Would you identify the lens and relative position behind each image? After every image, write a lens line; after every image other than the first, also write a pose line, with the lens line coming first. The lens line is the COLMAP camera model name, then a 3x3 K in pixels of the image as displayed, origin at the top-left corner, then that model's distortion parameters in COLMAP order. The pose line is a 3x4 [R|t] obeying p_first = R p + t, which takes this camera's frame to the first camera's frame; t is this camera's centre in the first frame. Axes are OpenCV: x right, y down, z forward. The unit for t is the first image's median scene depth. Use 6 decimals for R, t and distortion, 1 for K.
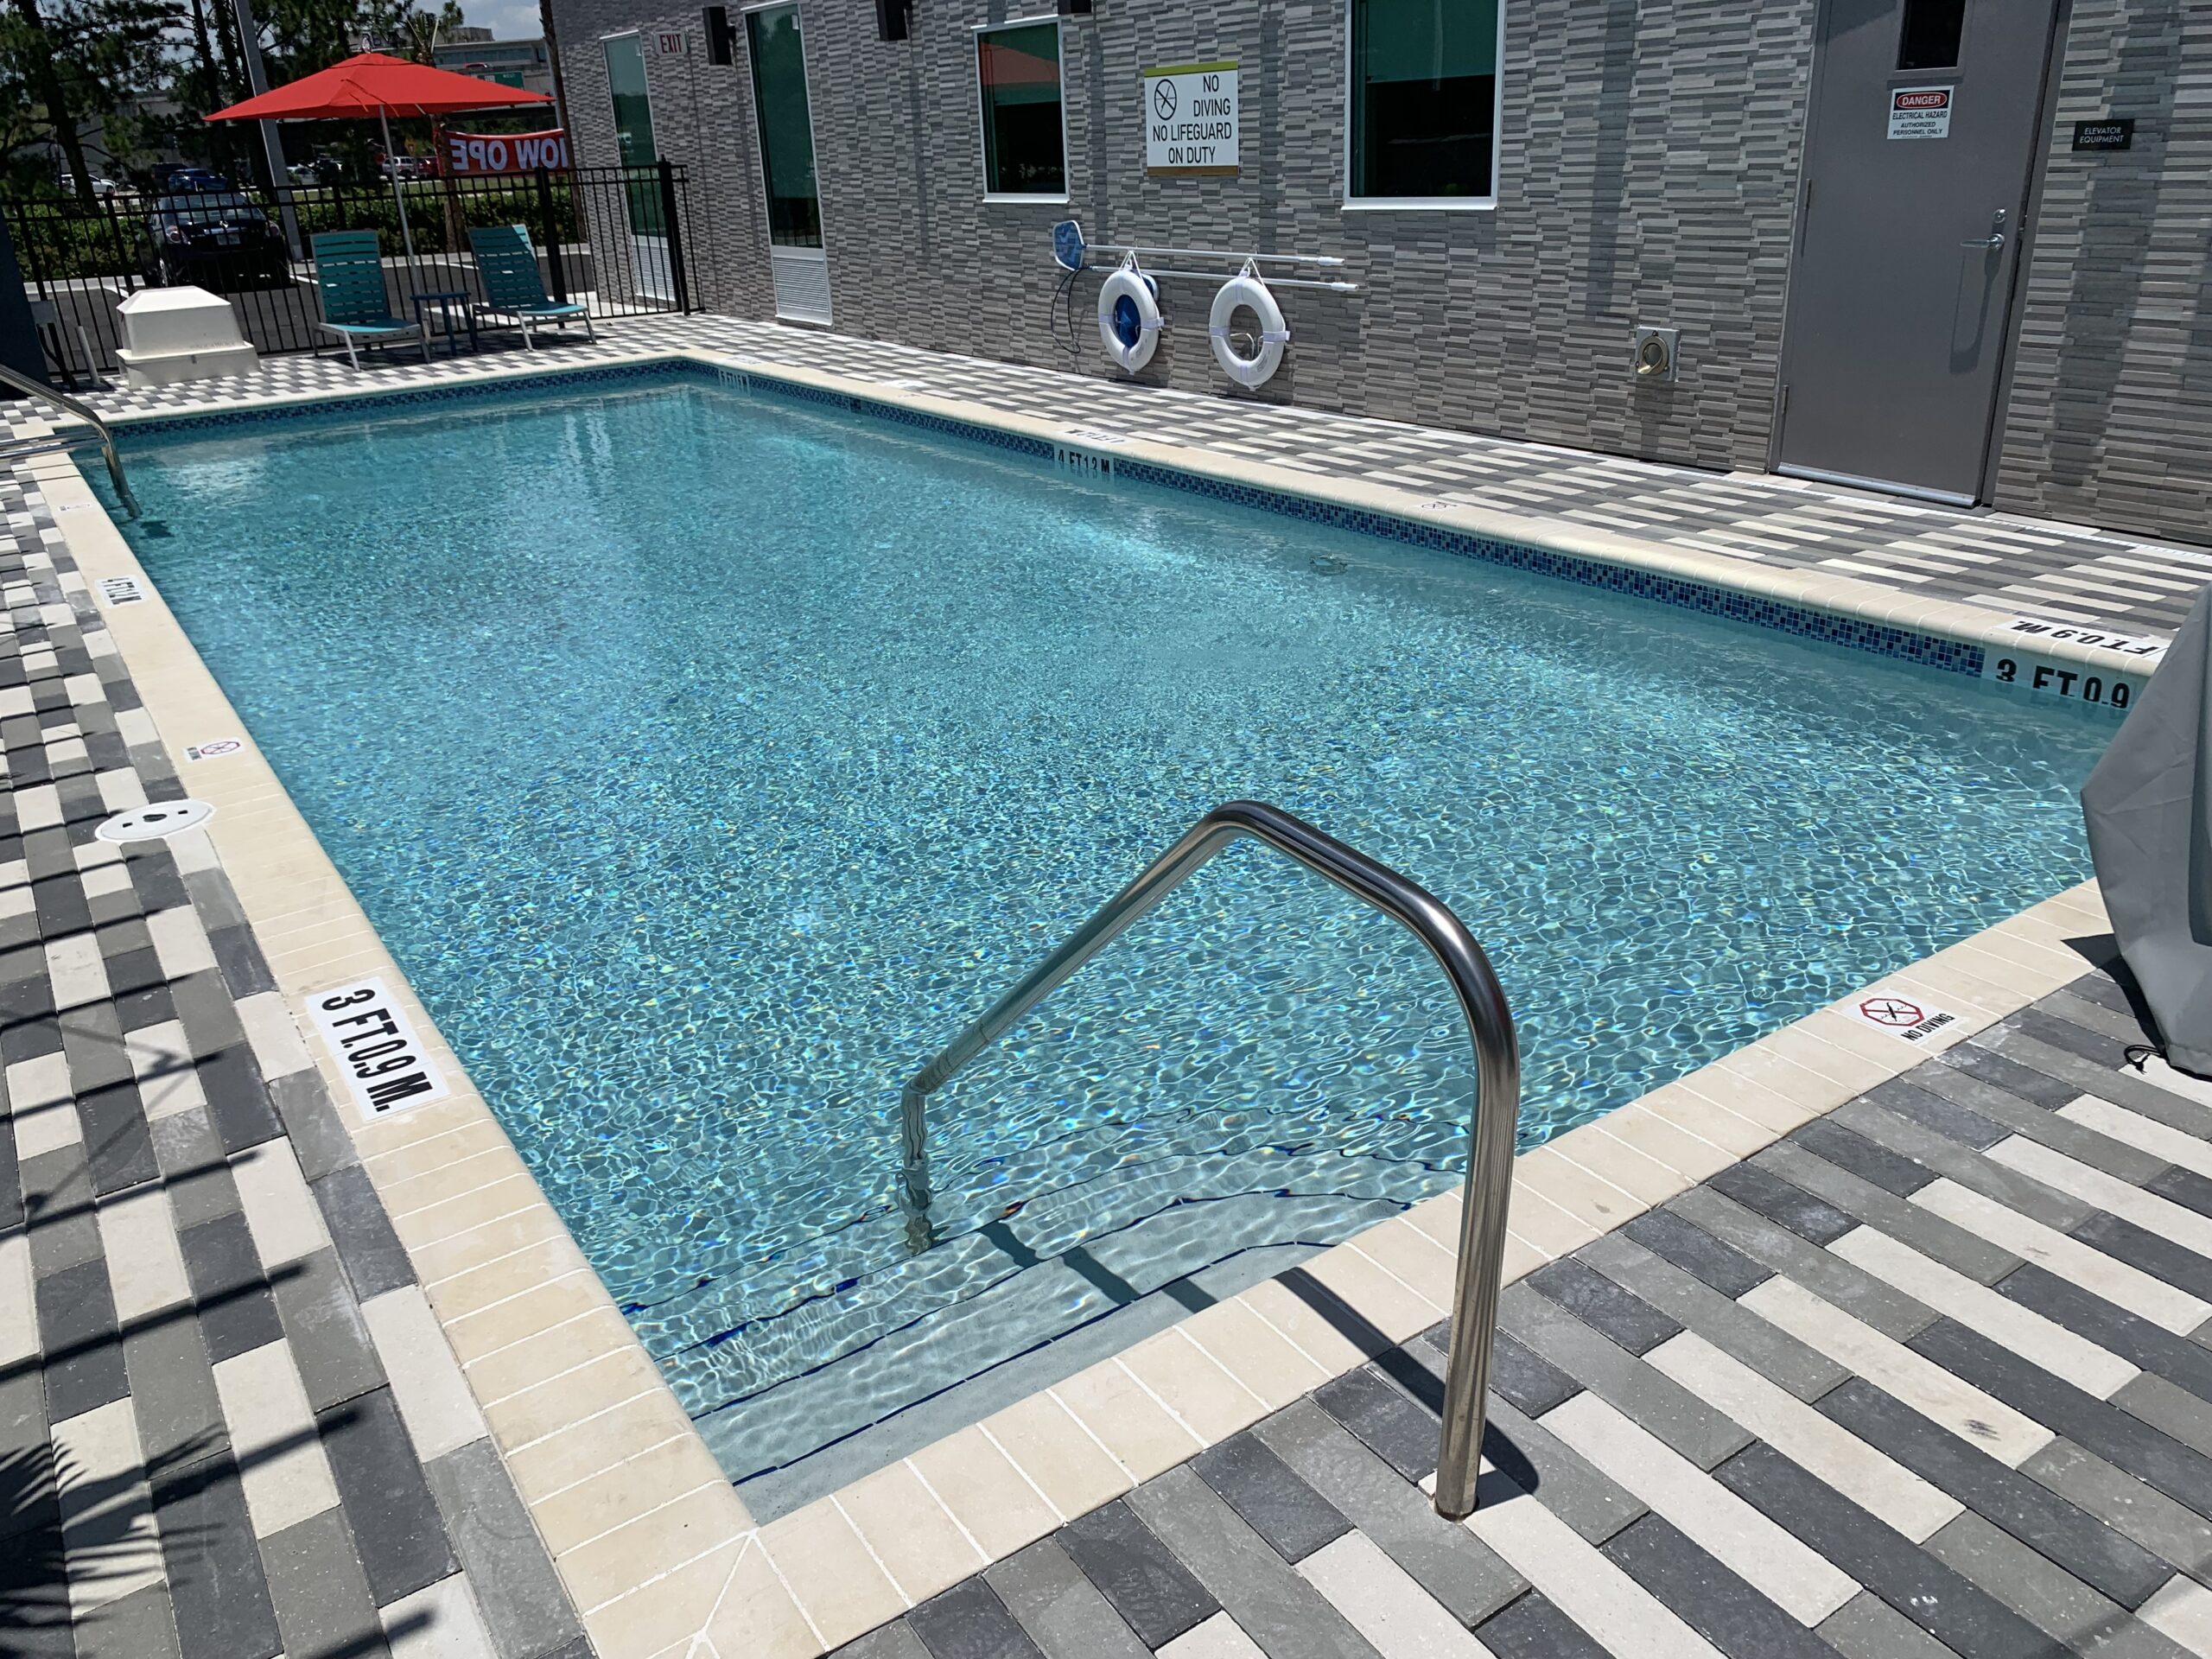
lens RADIAL K [[1694.3, 0, 1106.6], [0, 1694.3, 823.4], [0, 0, 1]] dist [0.007640, 0.002178]
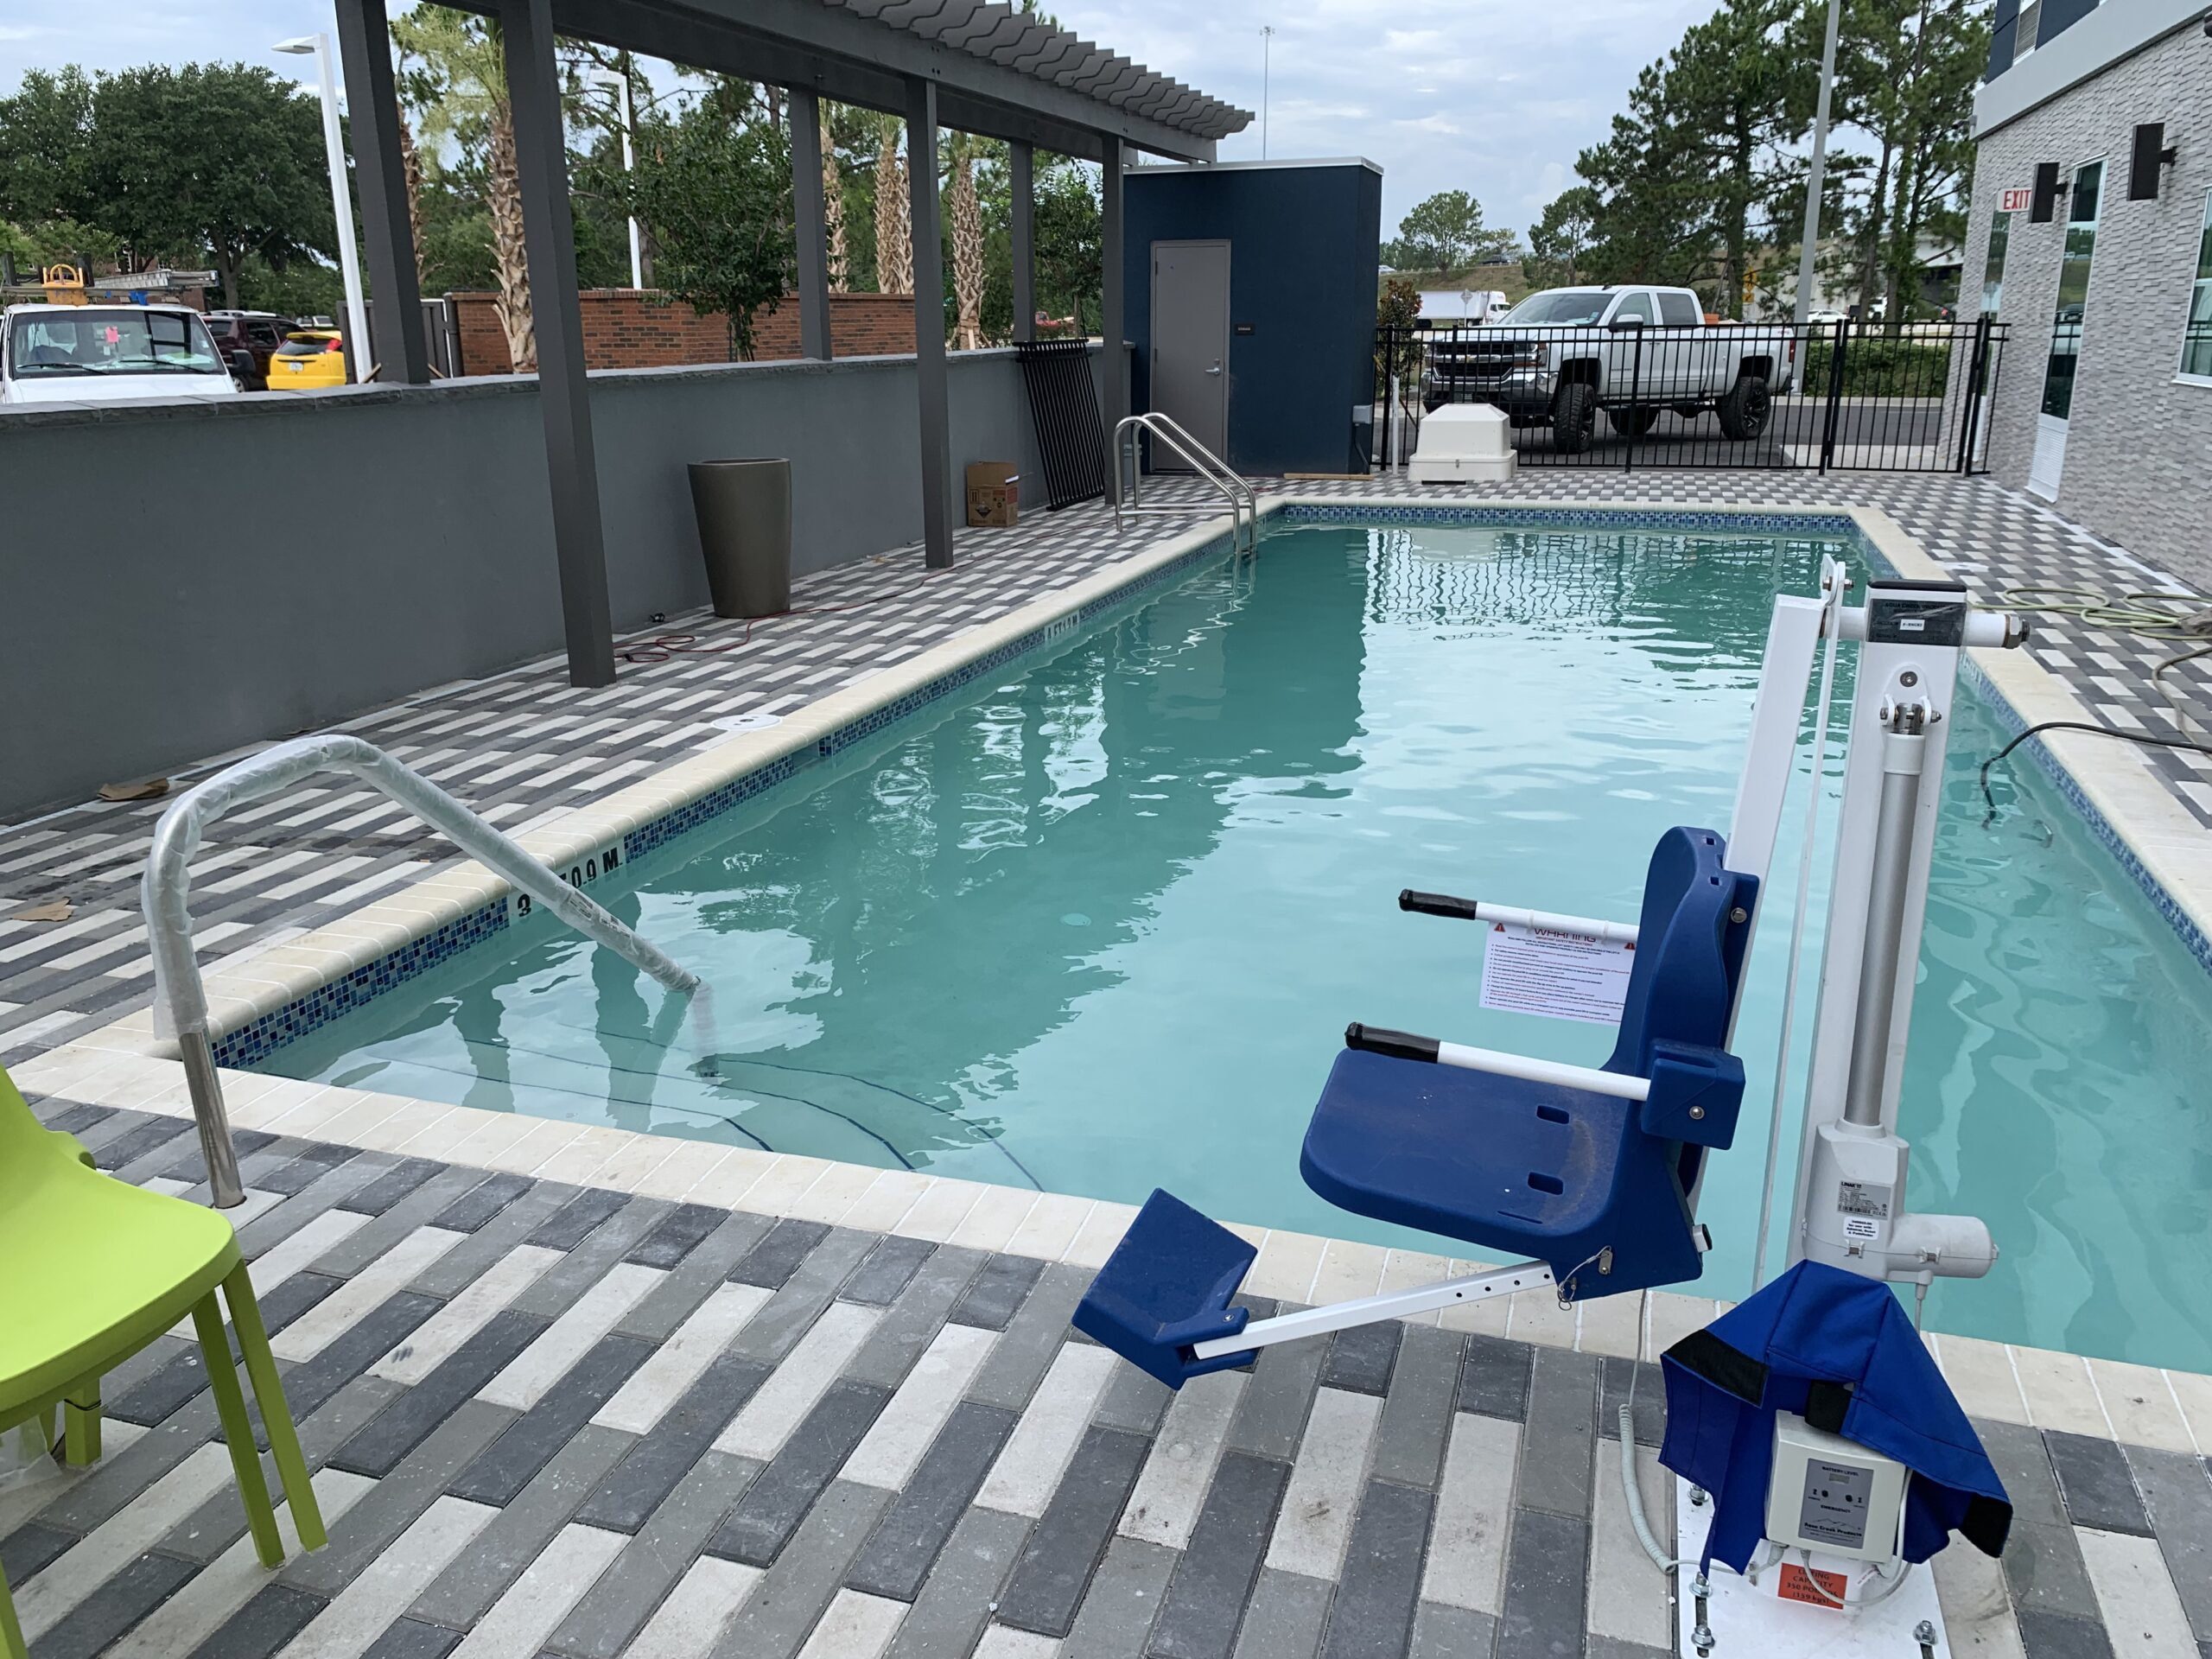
lens RADIAL K [[1694.3, 0, 1107.0], [0, 1694.3, 829.0], [0, 0, 1]] dist [0.007640, 0.002178]
pose [[0.622550, 0.268426, -0.735105, 0.203398], [-0.318423, 0.944947, 0.075382, -0.033214], [0.714869, 0.187145, 0.673750, 0.055789]]
